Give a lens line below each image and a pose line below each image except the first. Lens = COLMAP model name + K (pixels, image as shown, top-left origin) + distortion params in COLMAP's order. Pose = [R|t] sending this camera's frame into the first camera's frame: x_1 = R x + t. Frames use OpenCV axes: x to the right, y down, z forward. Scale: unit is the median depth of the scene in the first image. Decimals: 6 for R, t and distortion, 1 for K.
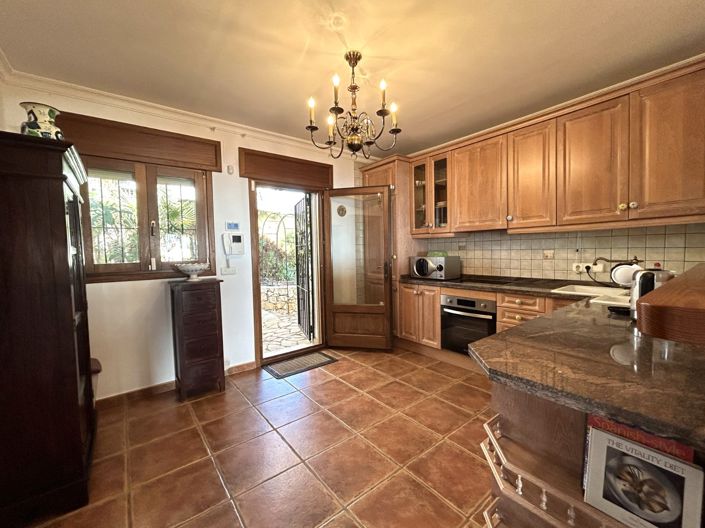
lens RADIAL K [[284.8, 0, 352.4], [0, 284.8, 263.8], [0, 0, 1]] dist [0.000289, 0.001683]
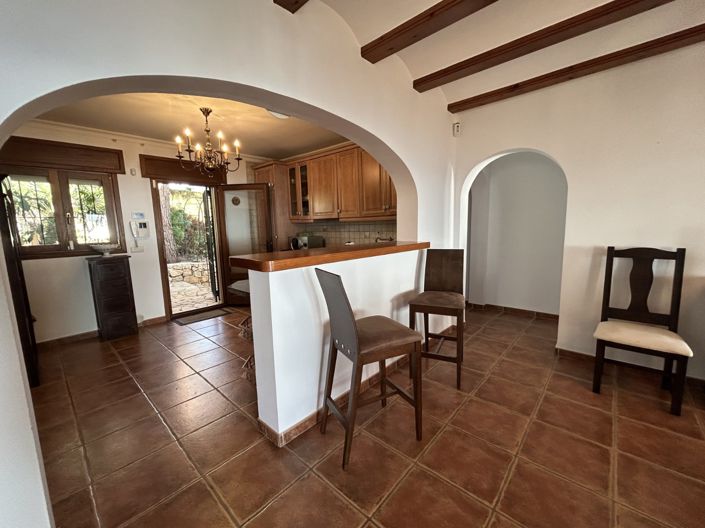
lens RADIAL K [[284.8, 0, 353.6], [0, 284.8, 262.8], [0, 0, 1]] dist [0.000289, 0.001683]
pose [[0.986886, -0.025067, 0.159460, 0.344657], [0.012053, 0.996554, 0.082063, -0.009671], [-0.160967, -0.079065, 0.983788, -0.472942]]
